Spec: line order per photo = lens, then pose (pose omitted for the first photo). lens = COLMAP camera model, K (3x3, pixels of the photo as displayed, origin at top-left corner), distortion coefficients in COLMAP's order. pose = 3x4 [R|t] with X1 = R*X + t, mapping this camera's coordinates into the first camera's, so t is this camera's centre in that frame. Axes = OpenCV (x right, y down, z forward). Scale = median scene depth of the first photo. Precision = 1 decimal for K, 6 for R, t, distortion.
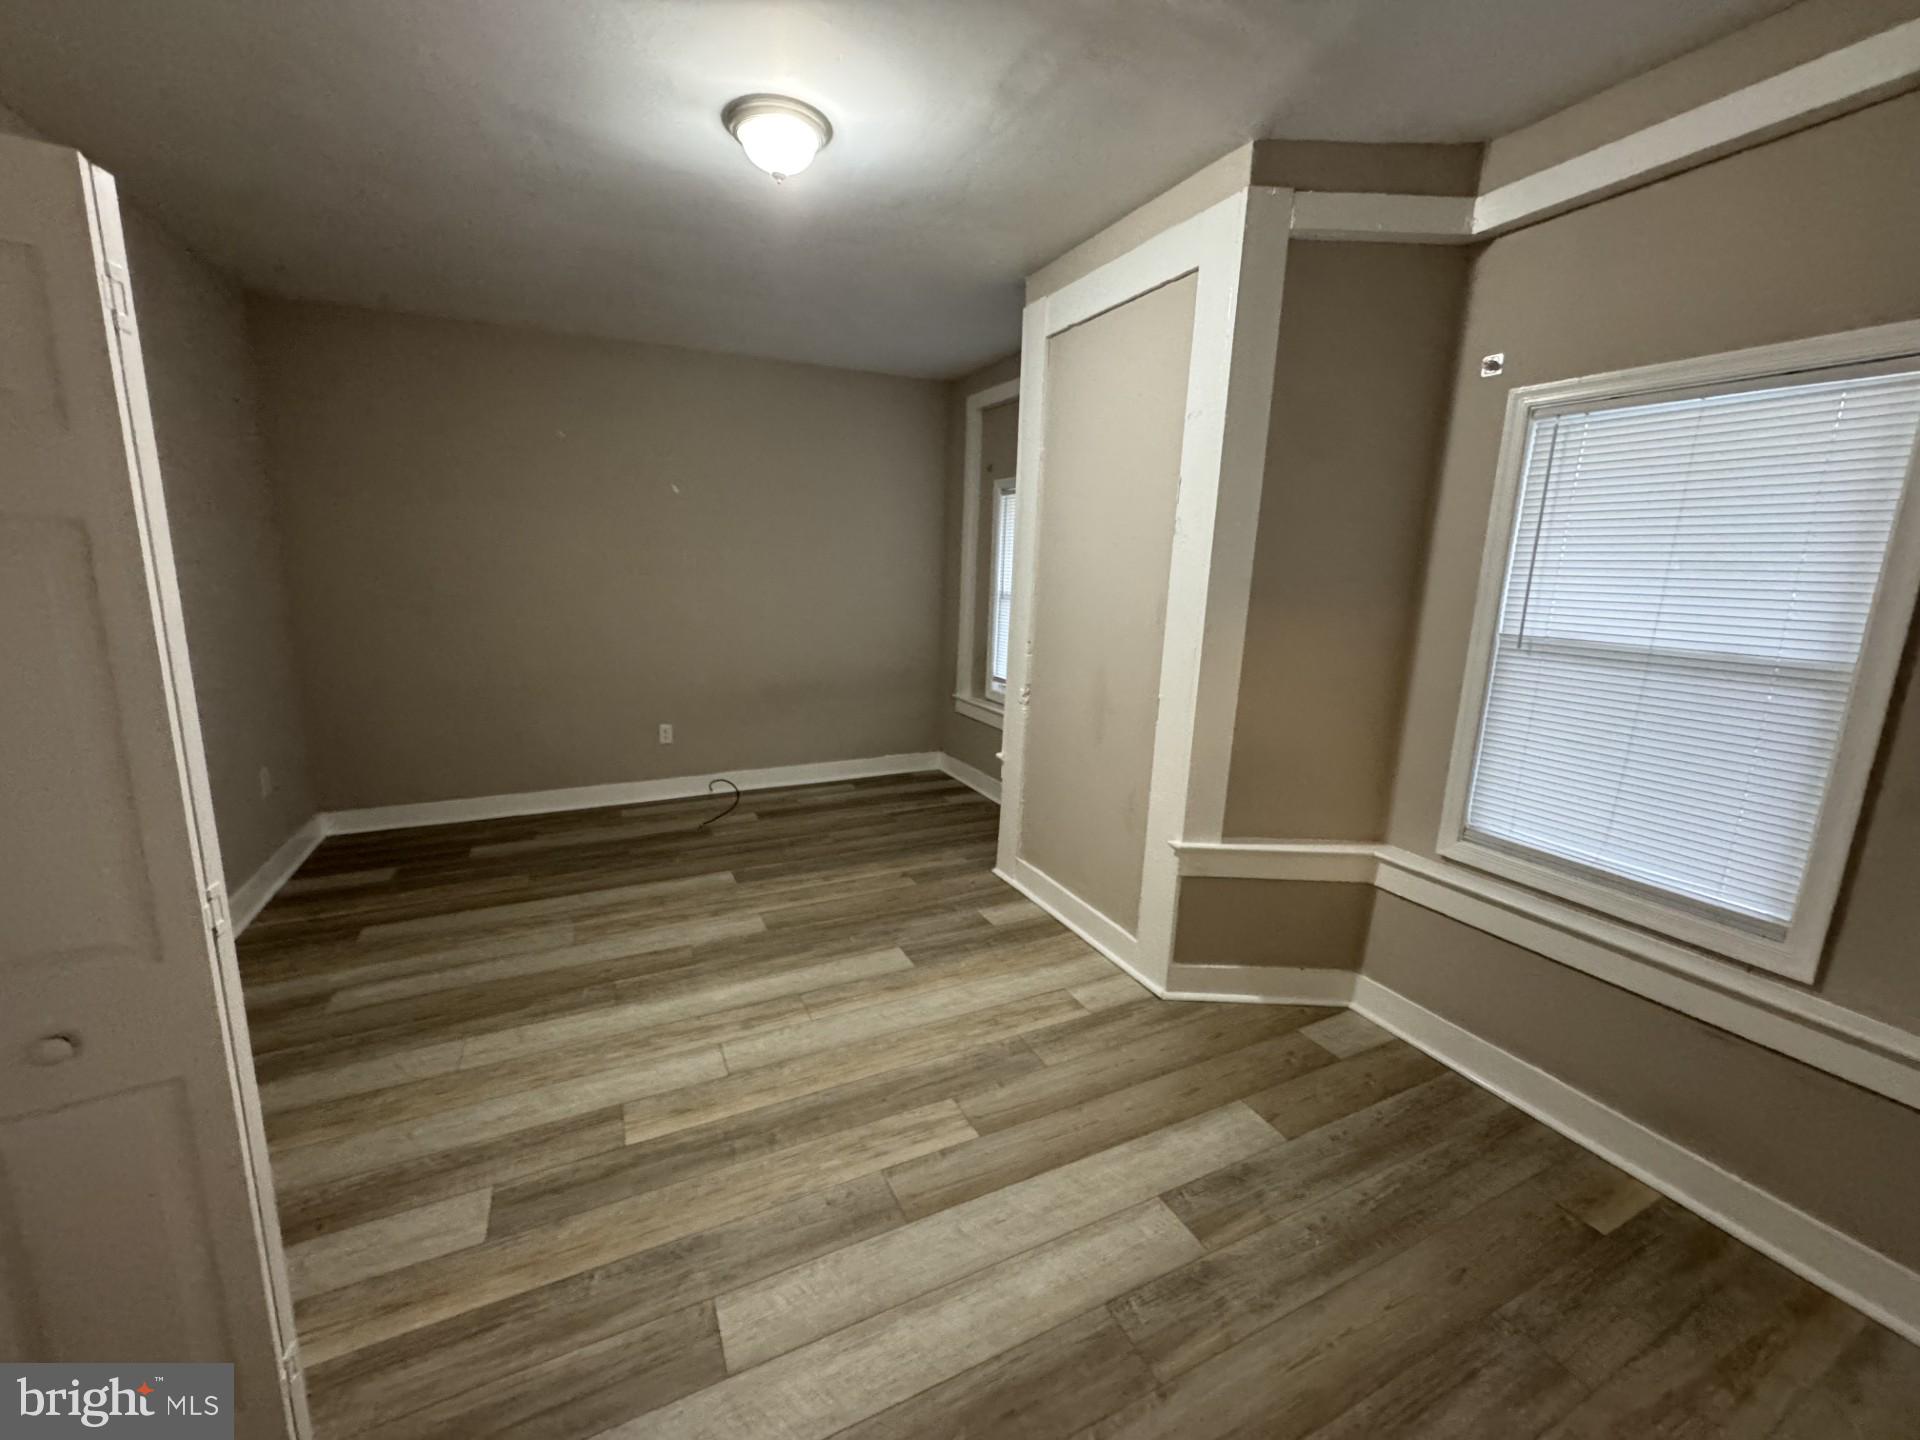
lens RADIAL K [[762.7, 0, 958.6], [0, 762.7, 719.1], [0, 0, 1]] dist [-0.001399, -0.000631]
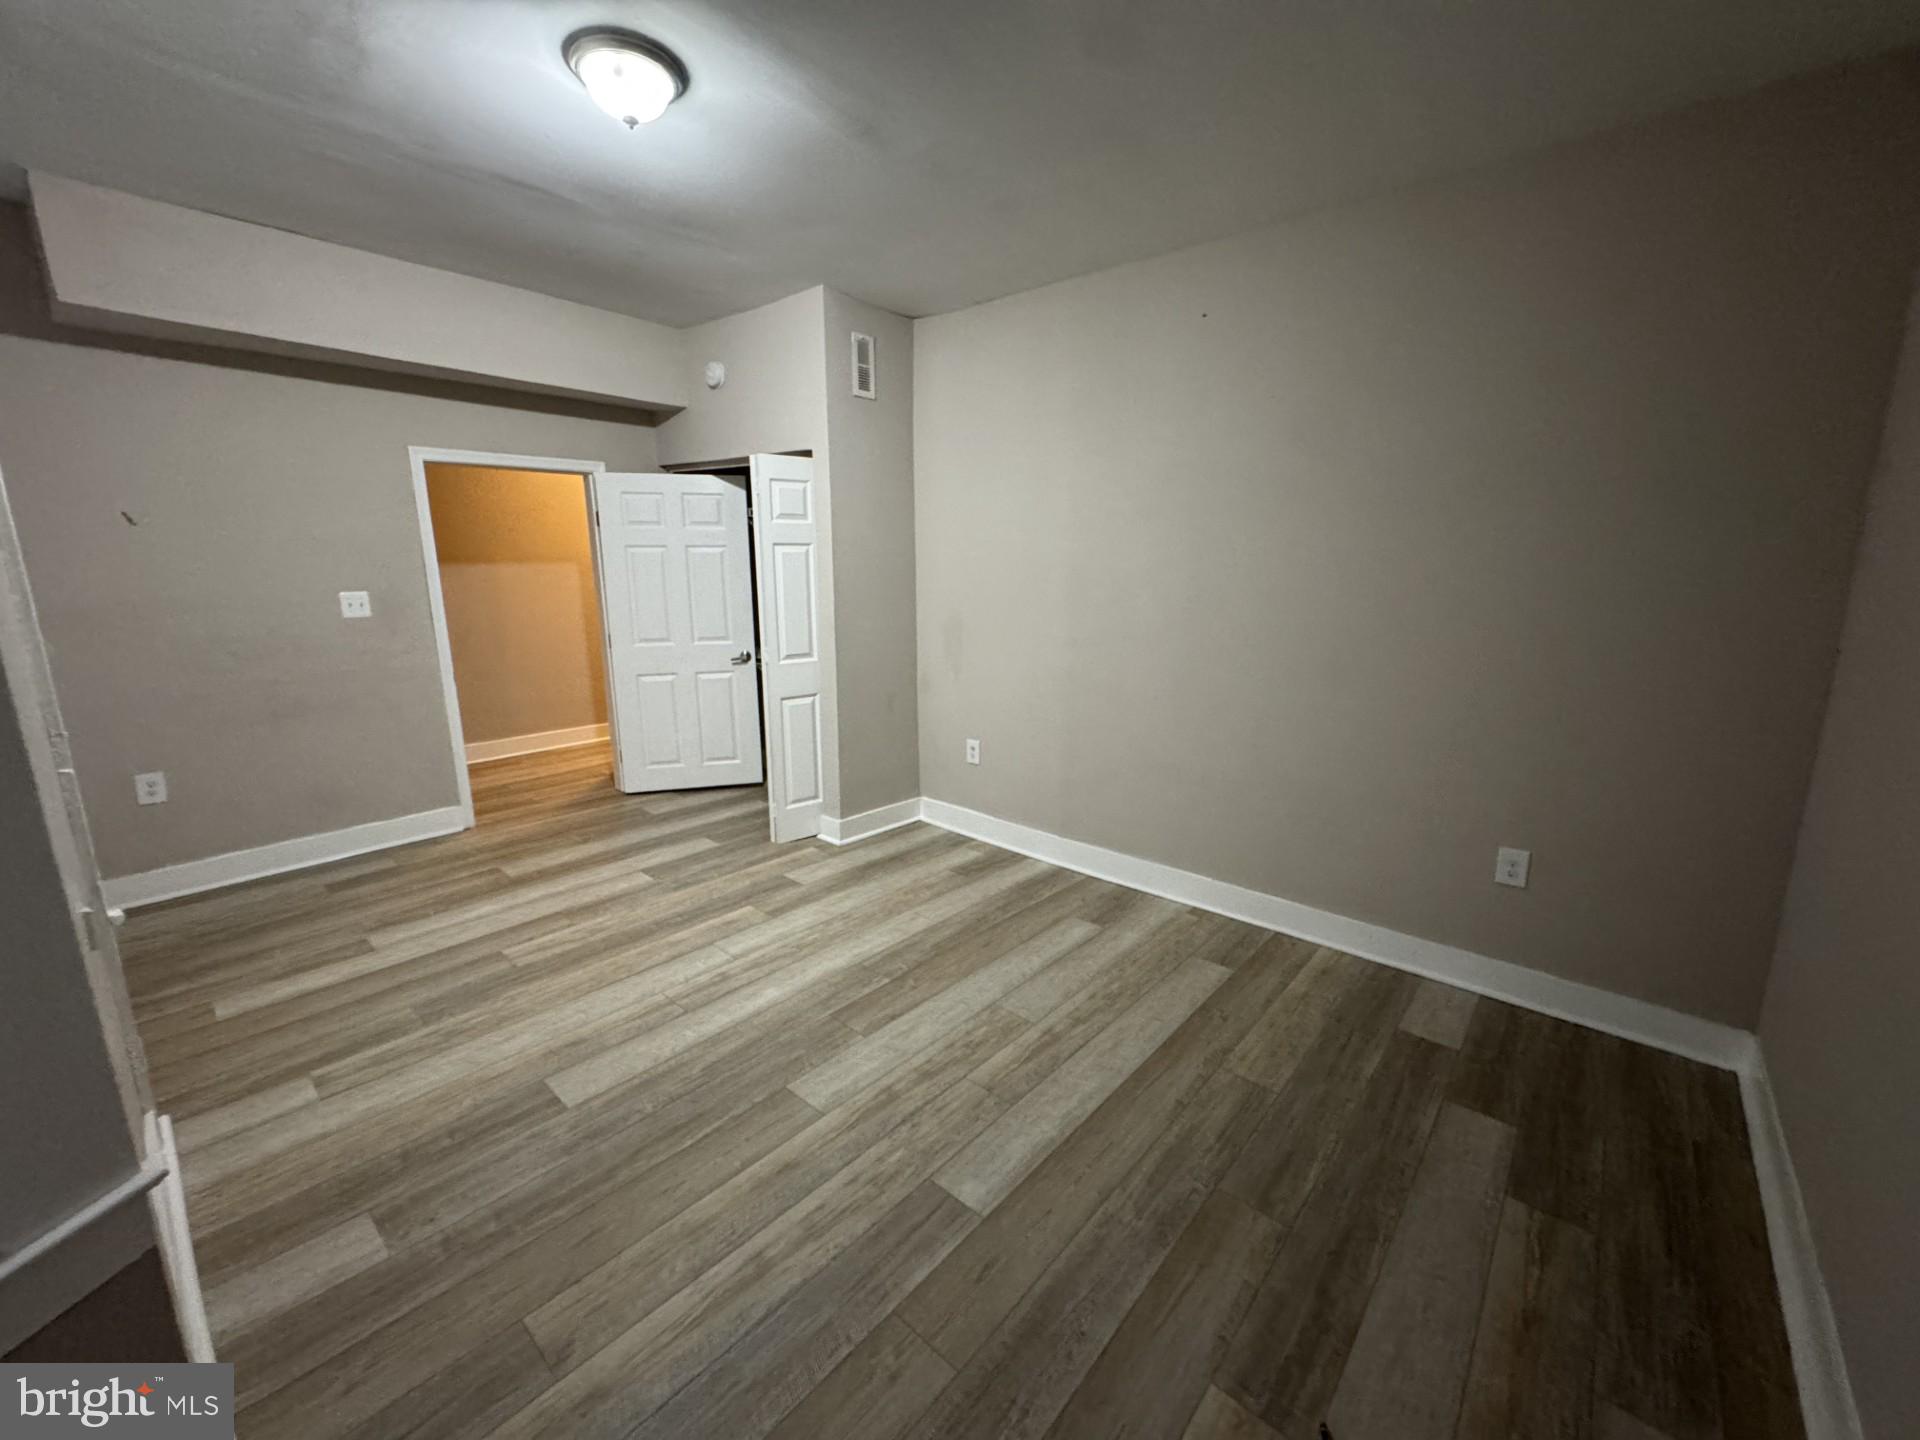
lens RADIAL K [[762.7, 0, 958.6], [0, 762.7, 719.1], [0, 0, 1]] dist [-0.001399, -0.000631]
pose [[-0.920205, 0.047322, -0.388566, -0.180589], [-0.107235, 0.924214, 0.366509, -0.366169], [0.376462, 0.378931, -0.845392, 1.890715]]
